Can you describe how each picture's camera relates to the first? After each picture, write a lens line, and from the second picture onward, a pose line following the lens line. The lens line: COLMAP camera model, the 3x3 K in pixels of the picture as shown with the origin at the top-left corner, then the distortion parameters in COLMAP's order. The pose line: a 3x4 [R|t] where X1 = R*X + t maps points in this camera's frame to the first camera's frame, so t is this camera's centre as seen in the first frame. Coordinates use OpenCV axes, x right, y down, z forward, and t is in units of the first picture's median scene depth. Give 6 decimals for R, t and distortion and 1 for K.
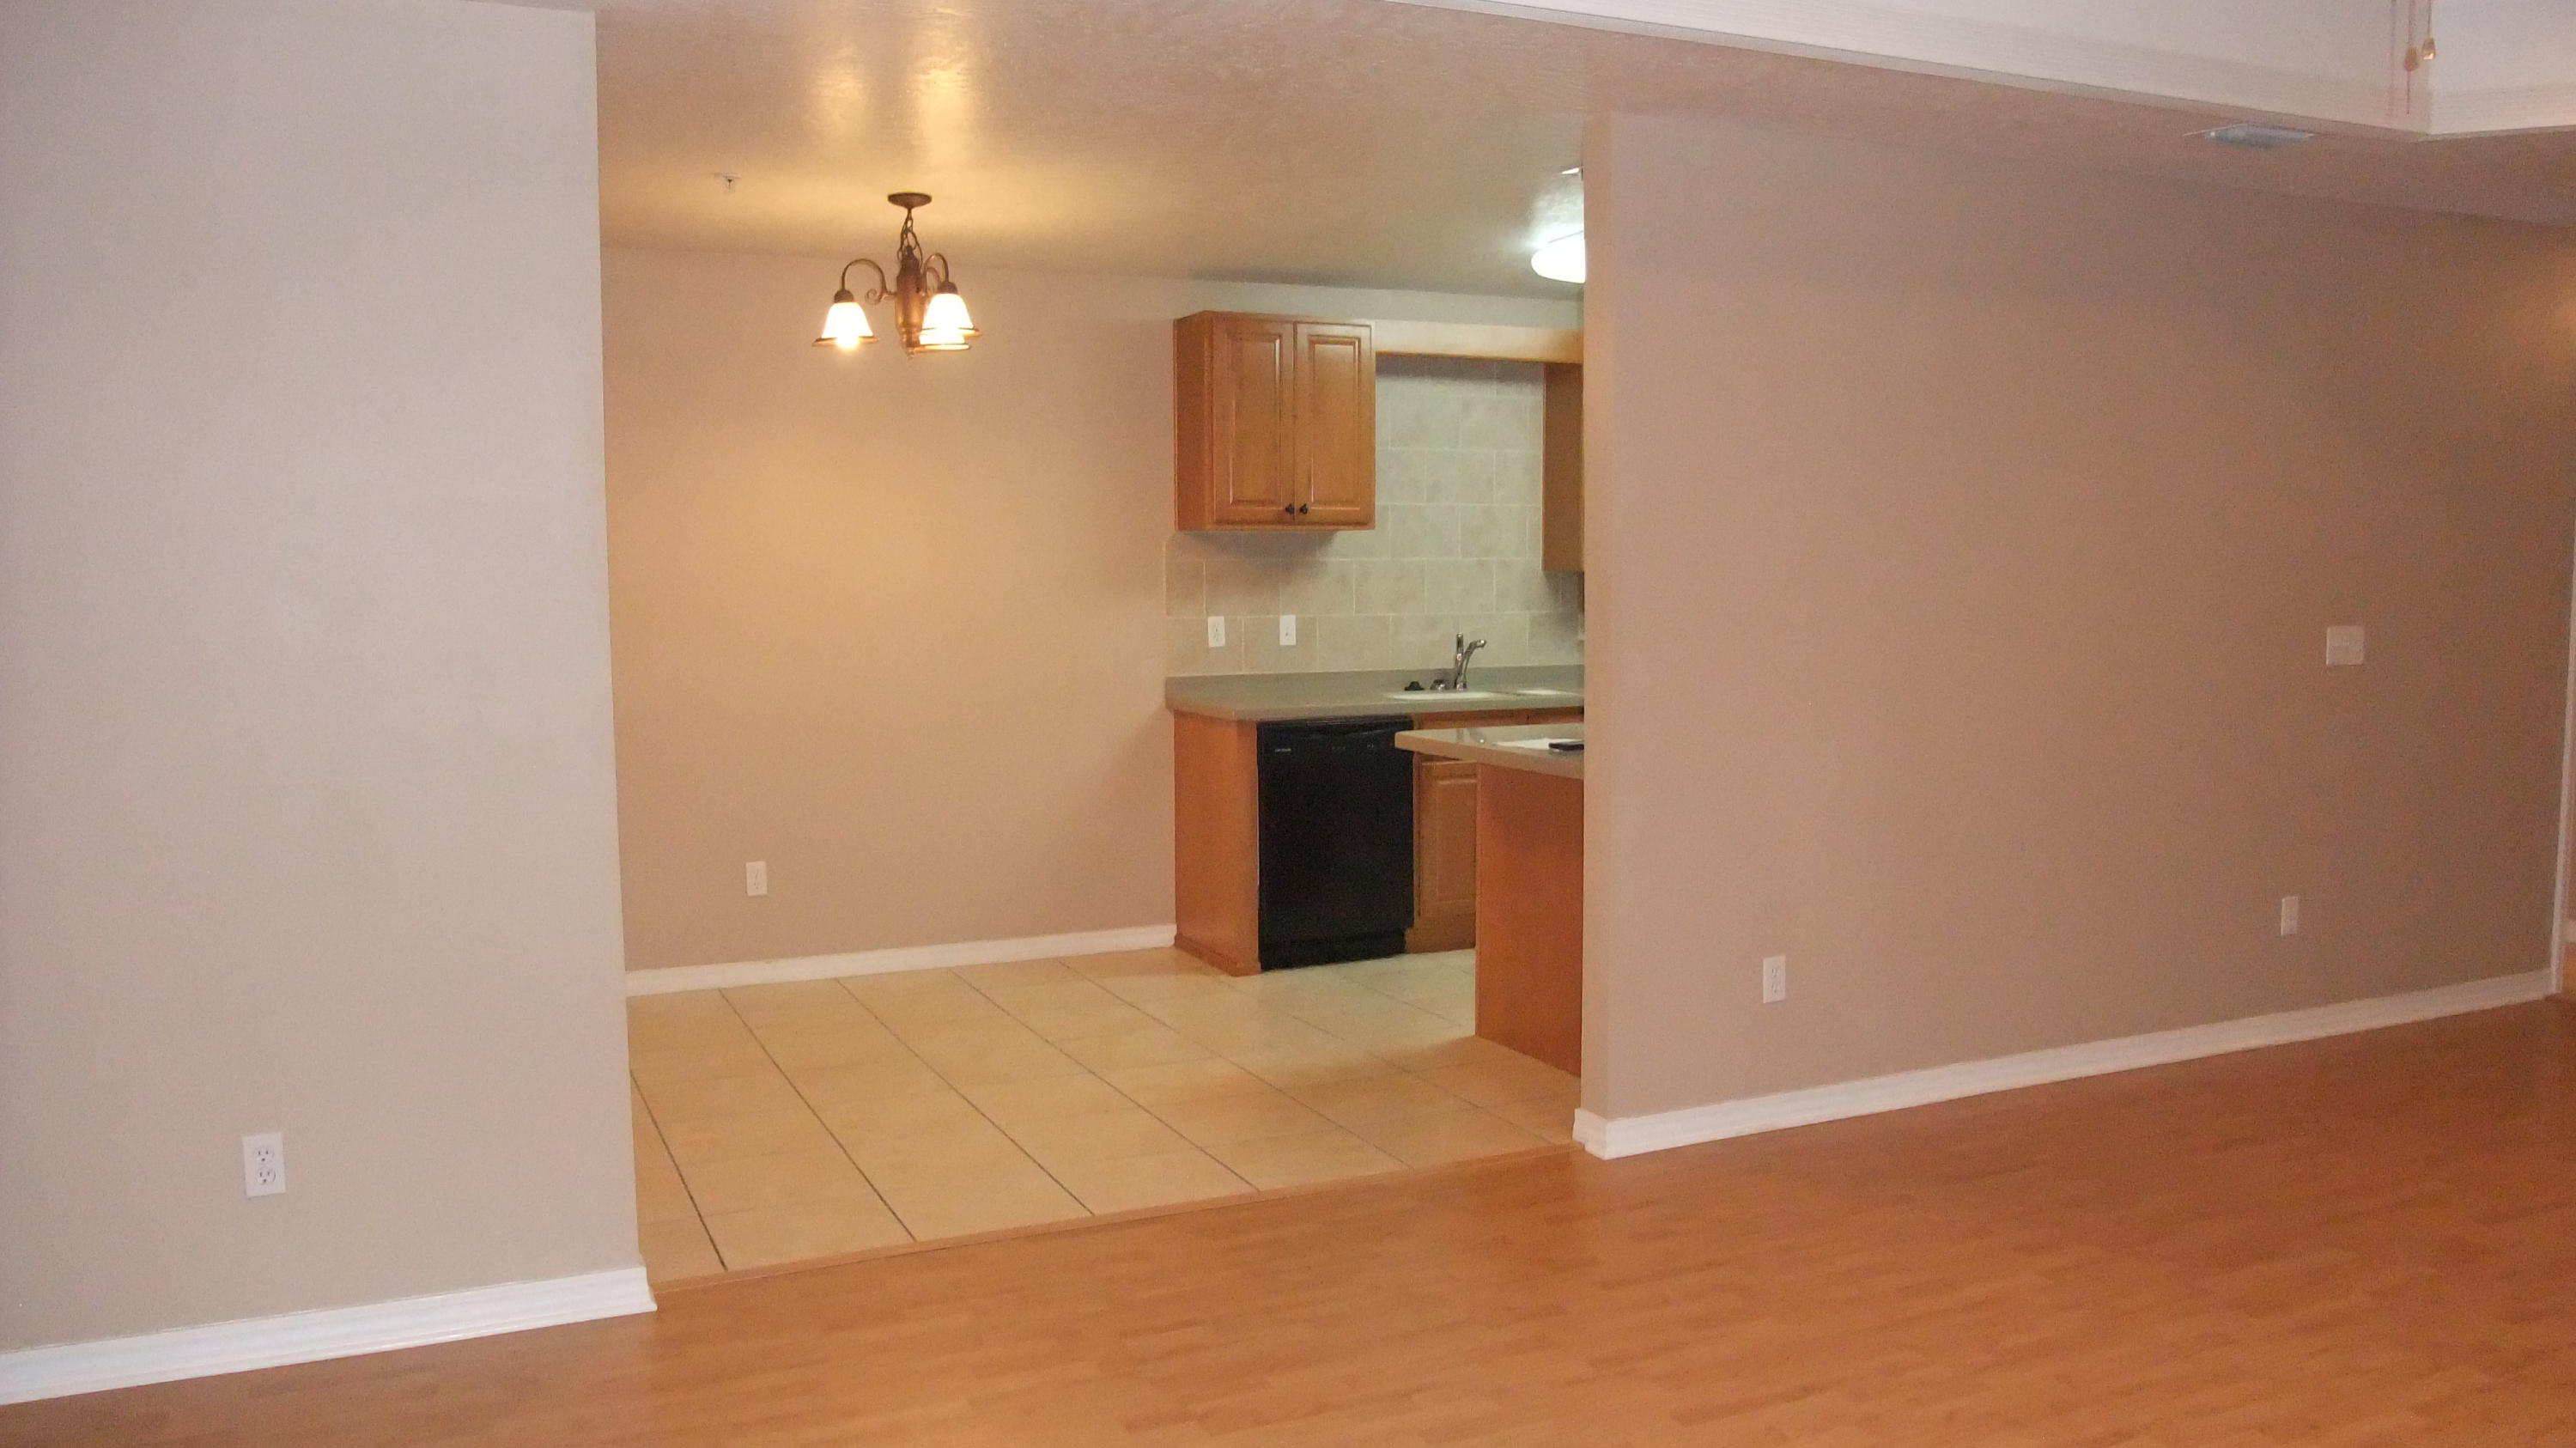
lens RADIAL K [[1966.1, 0, 1292.0], [0, 1966.1, 752.9], [0, 0, 1]] dist [-0.083515, 0.047065]
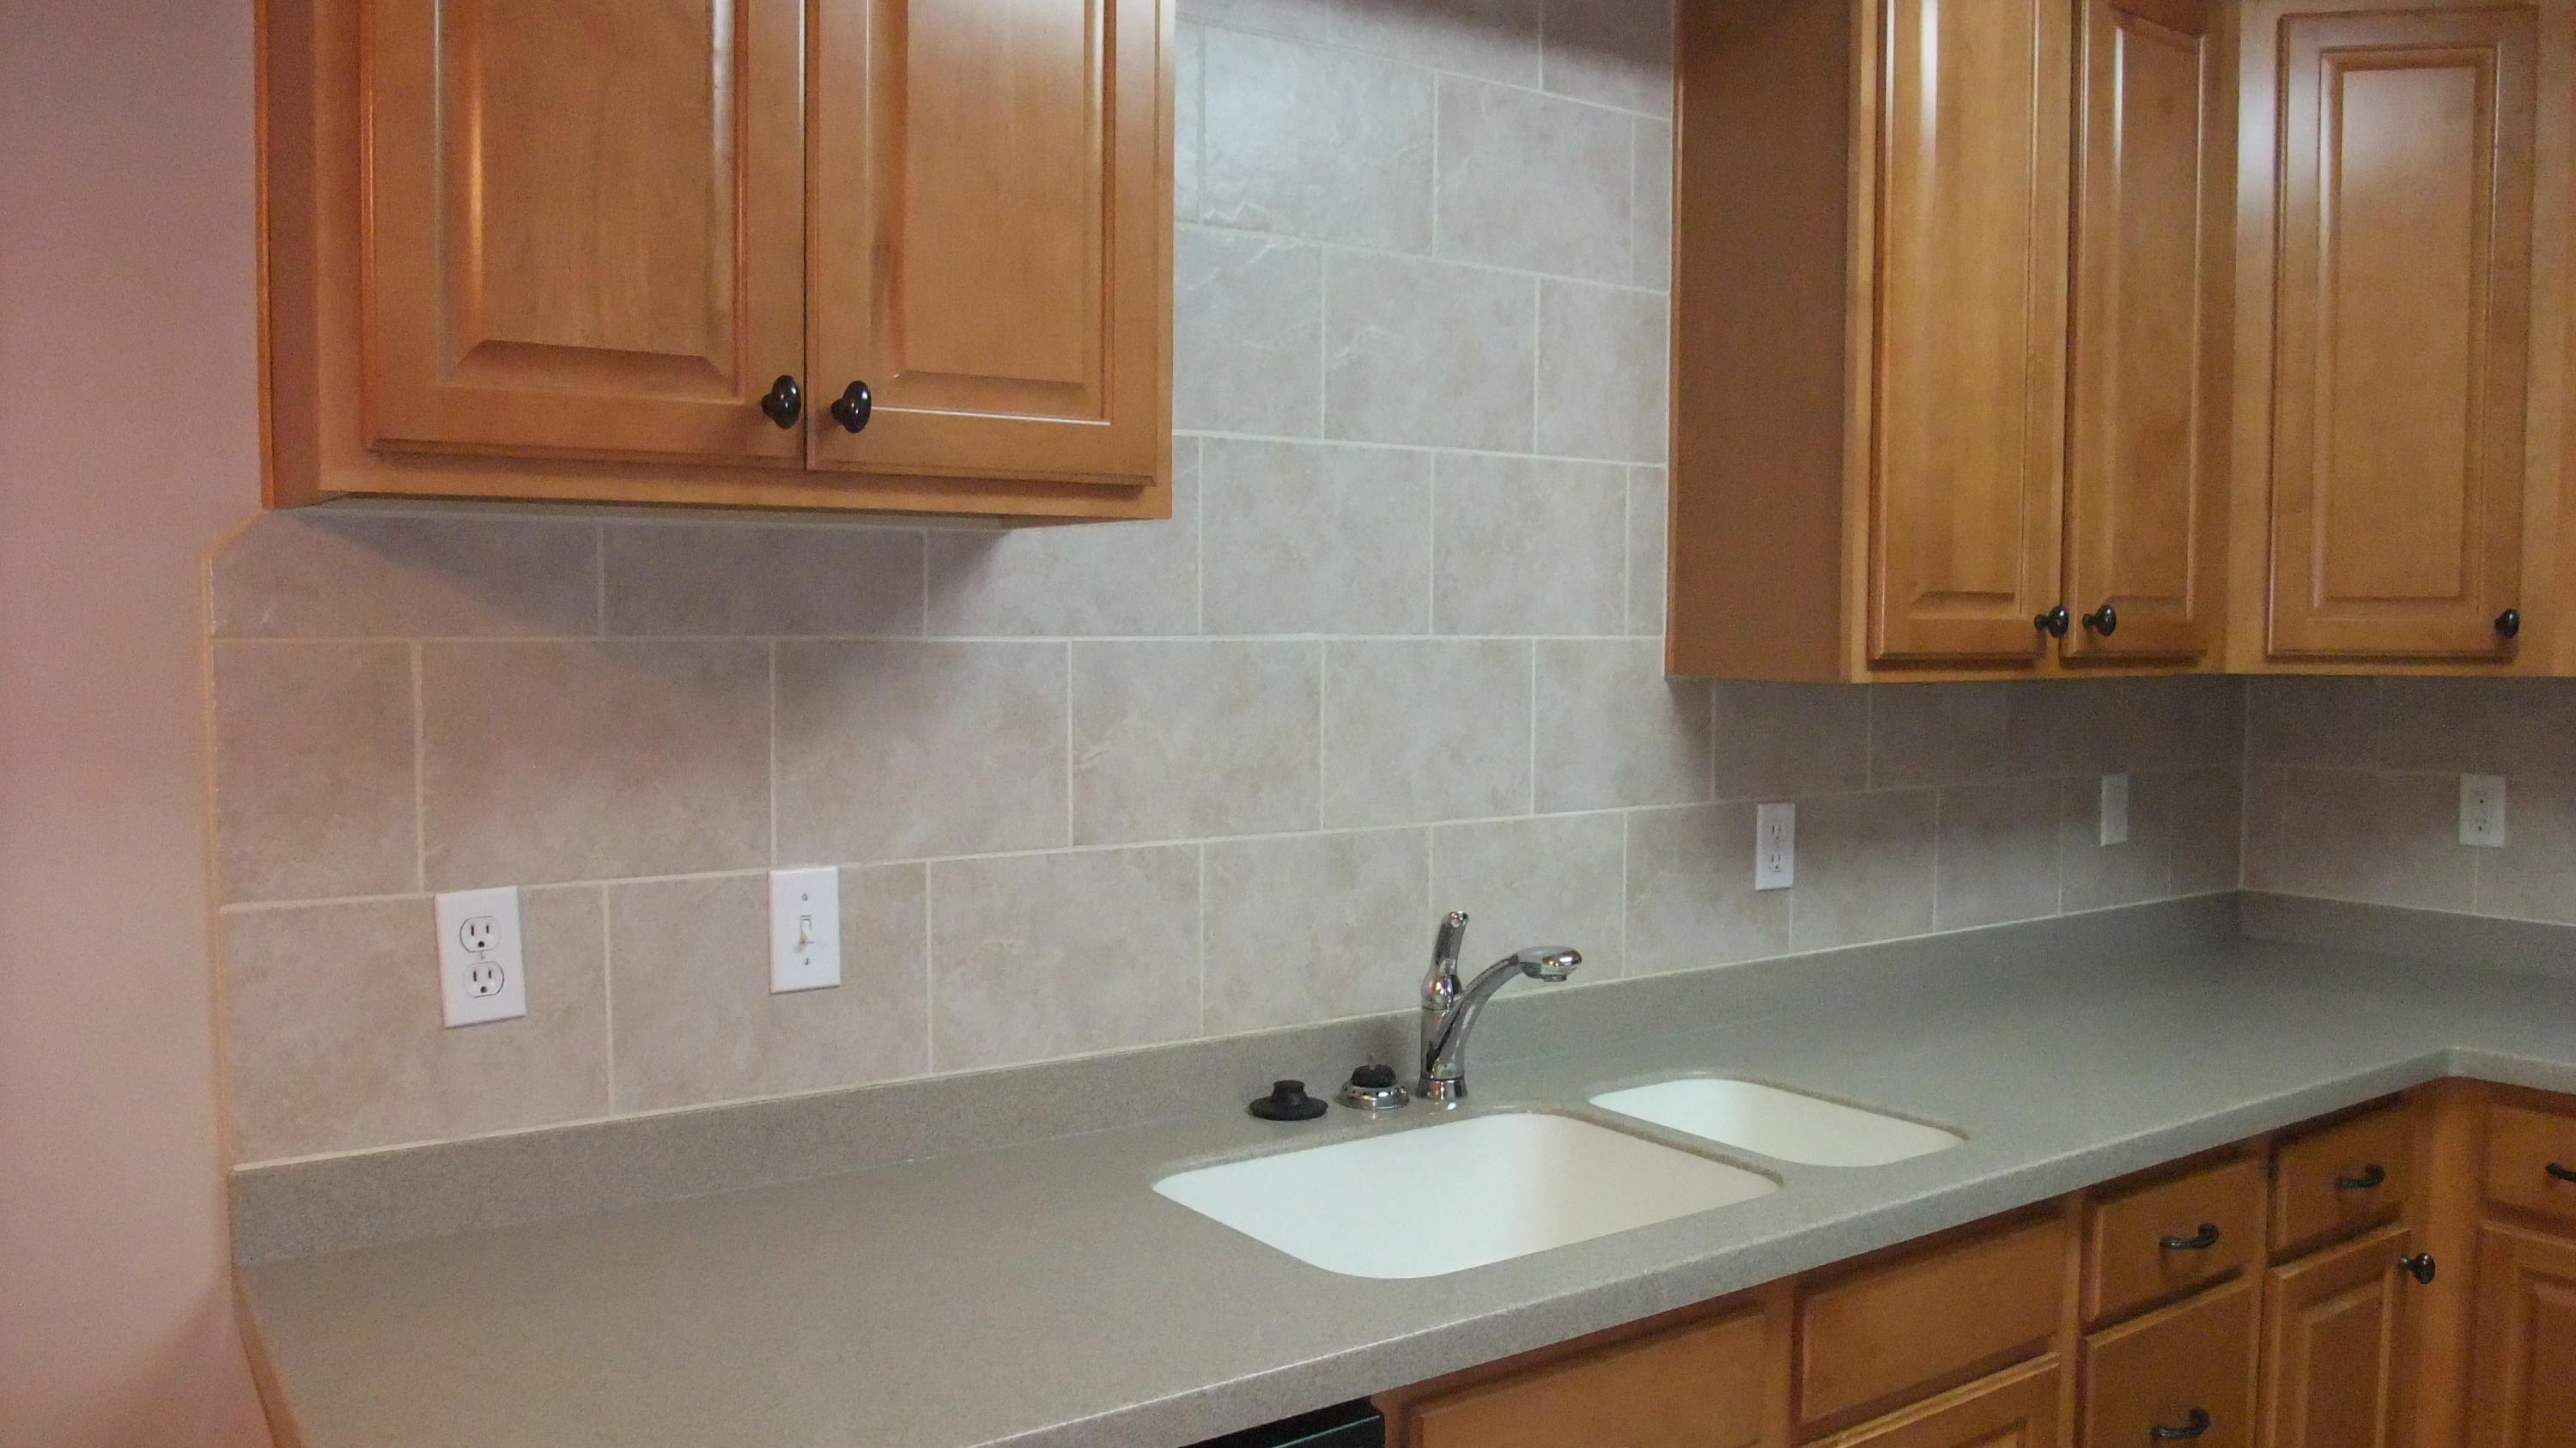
lens RADIAL K [[1966.1, 0, 1292.0], [0, 1966.1, 752.9], [0, 0, 1]] dist [-0.083515, 0.047065]
pose [[0.983891, -0.003992, 0.178723, 0.014400], [0.009187, 0.999559, -0.028248, -0.078066], [-0.178531, 0.029435, 0.983494, 0.760112]]
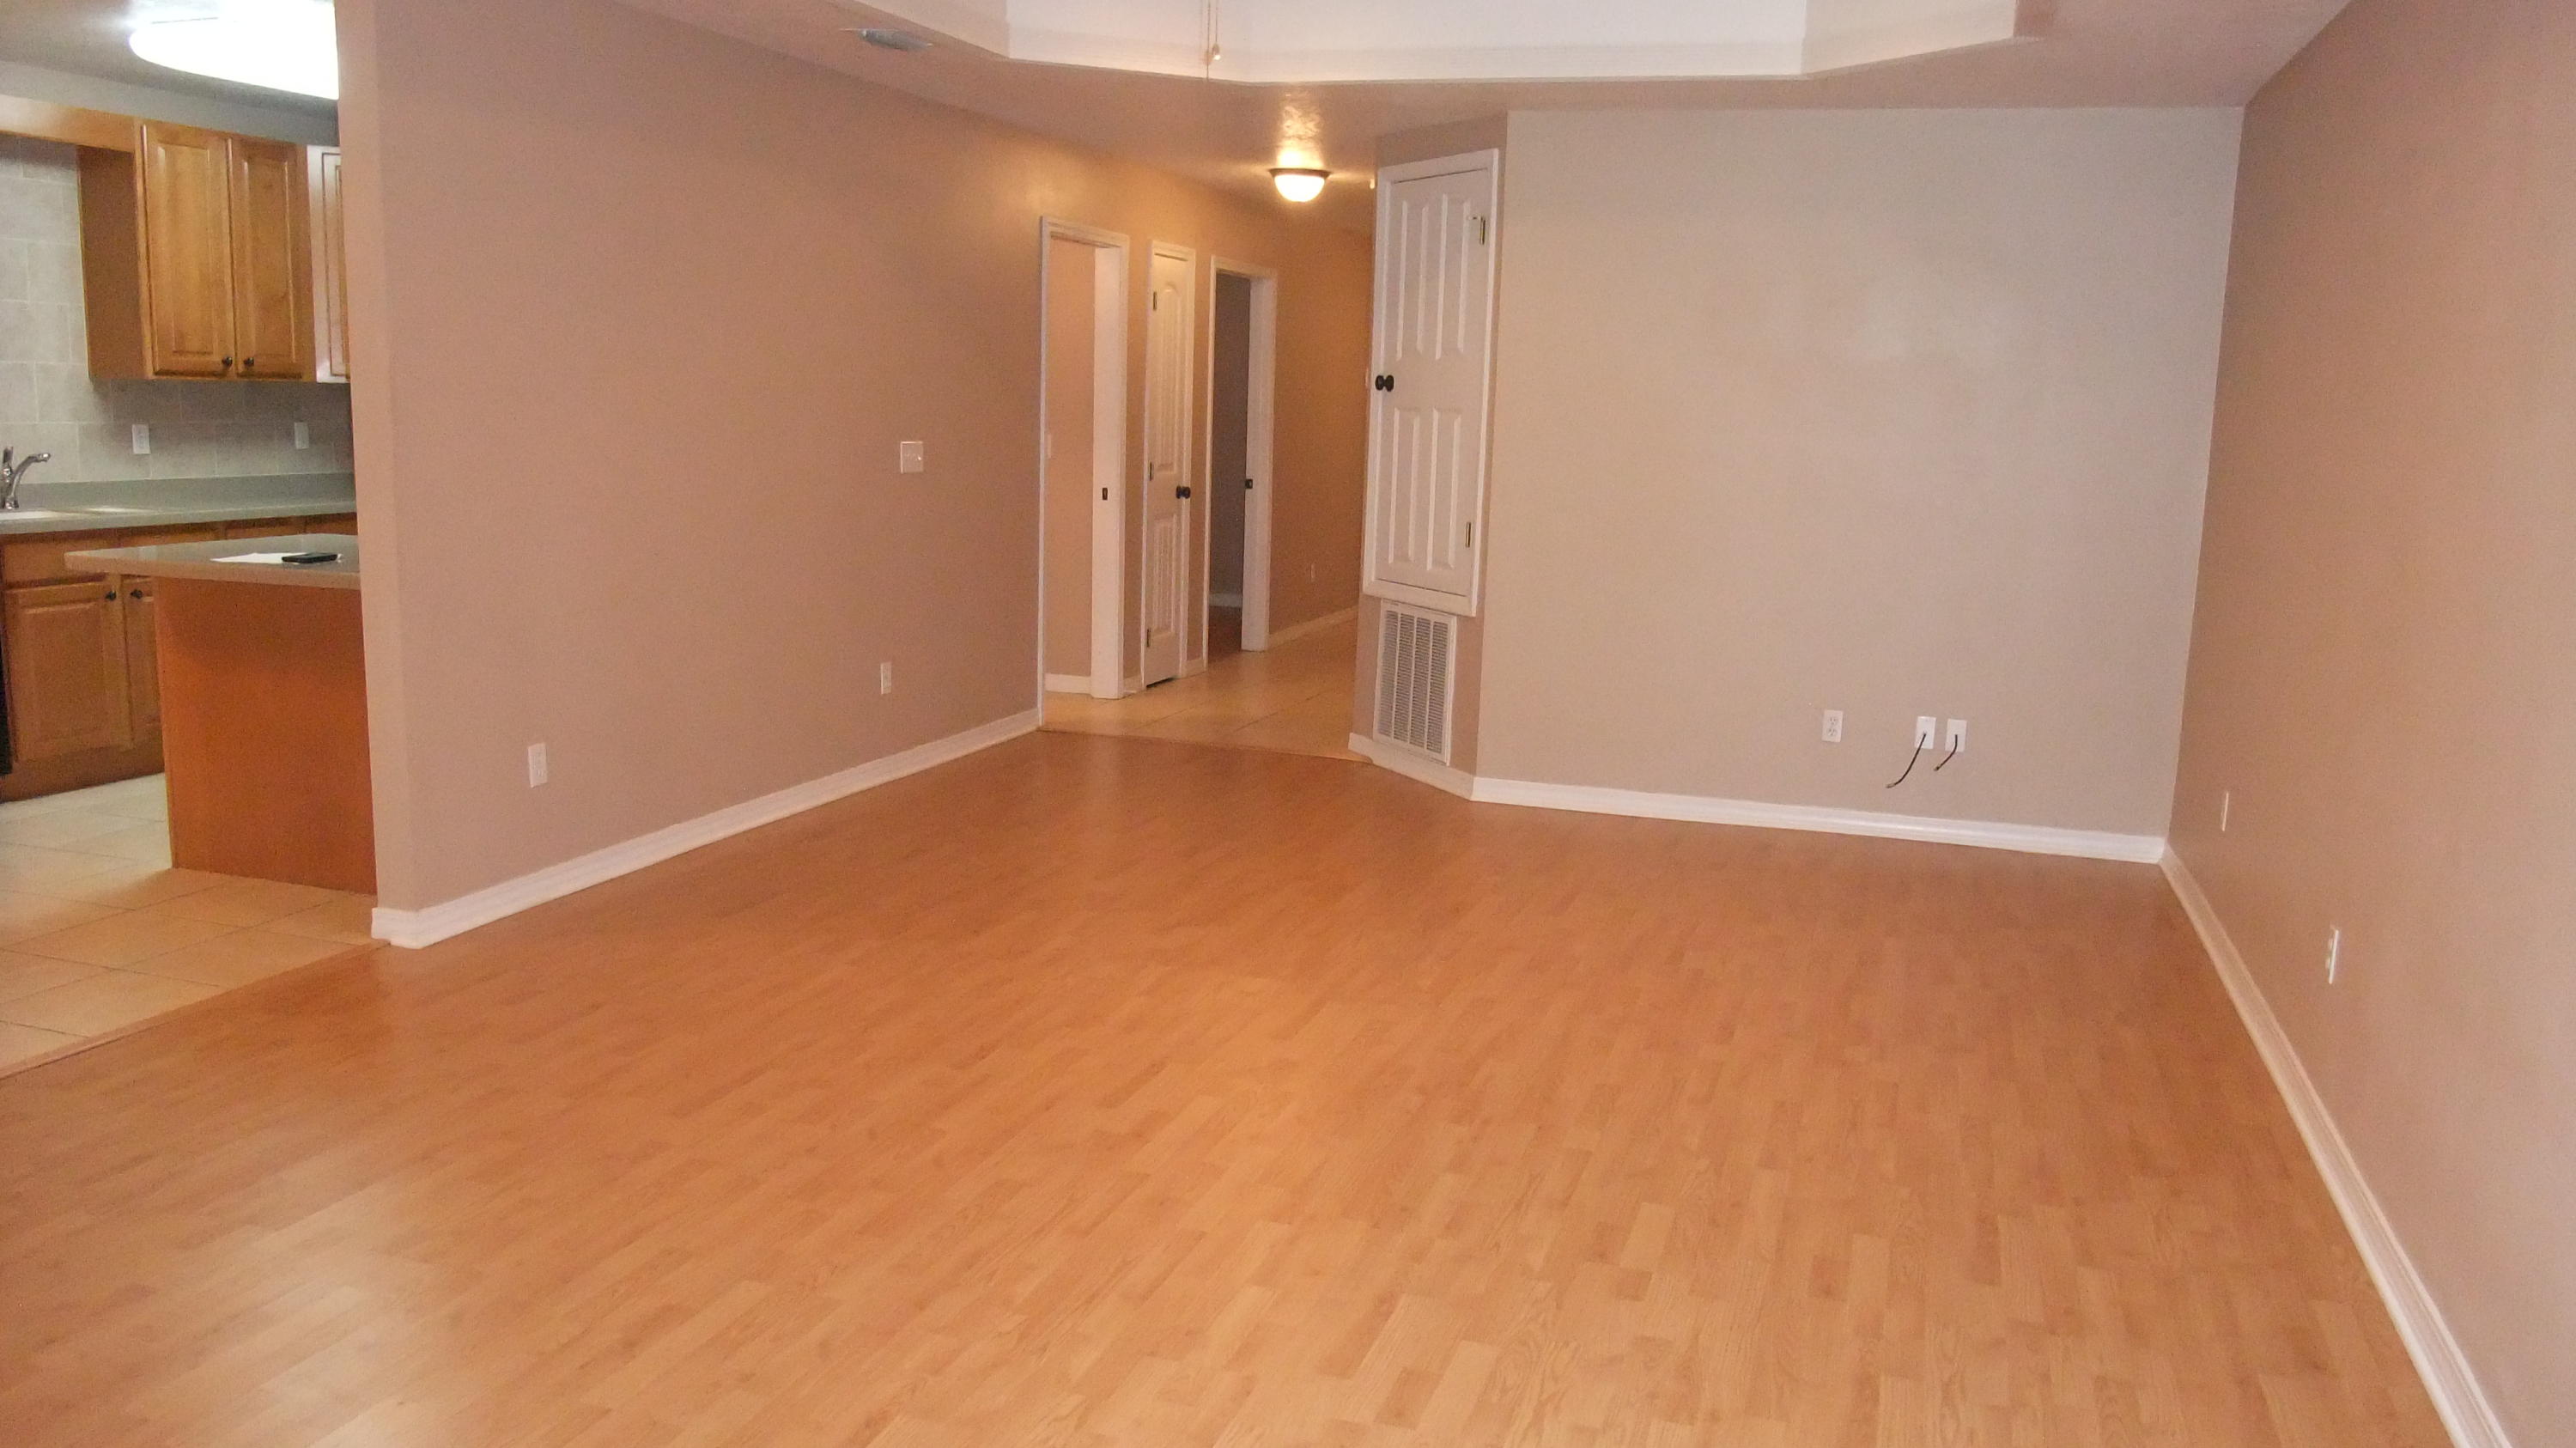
lens RADIAL K [[1966.1, 0, 1292.0], [0, 1966.1, 752.9], [0, 0, 1]] dist [-0.083515, 0.047065]
pose [[0.677316, -0.102351, 0.728538, -0.173536], [0.033528, 0.993541, 0.108410, 0.003857], [-0.734928, -0.049002, 0.676373, -0.029514]]
